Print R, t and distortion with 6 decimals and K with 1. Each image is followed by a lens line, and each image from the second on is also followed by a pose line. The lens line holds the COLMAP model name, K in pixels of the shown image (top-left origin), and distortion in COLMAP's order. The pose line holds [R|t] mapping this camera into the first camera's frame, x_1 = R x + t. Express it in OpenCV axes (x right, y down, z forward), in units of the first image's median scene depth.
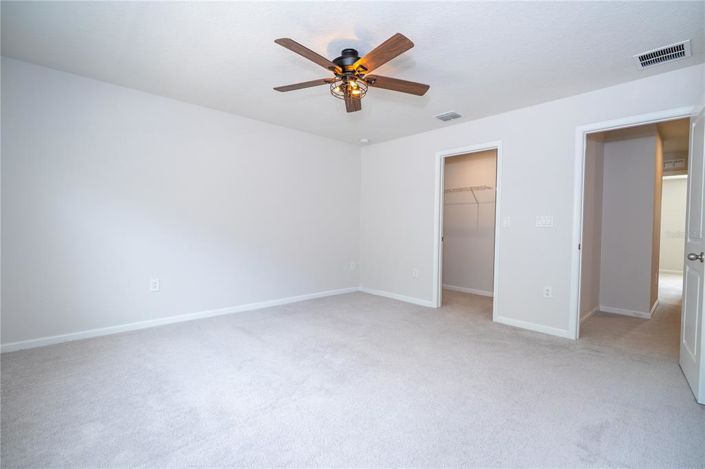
lens RADIAL K [[316.7, 0, 356.0], [0, 316.7, 233.8], [0, 0, 1]] dist [0.000376, 0.000264]
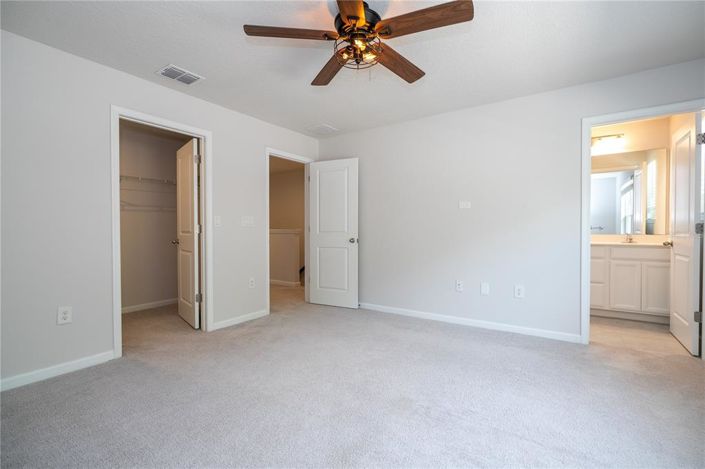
lens RADIAL K [[316.7, 0, 356.0], [0, 316.7, 233.8], [0, 0, 1]] dist [0.000376, 0.000264]
pose [[-0.224790, -0.029216, 0.973969, -0.581355], [0.017405, 0.999271, 0.033992, -0.026771], [-0.974252, 0.024593, -0.224118, 0.864436]]
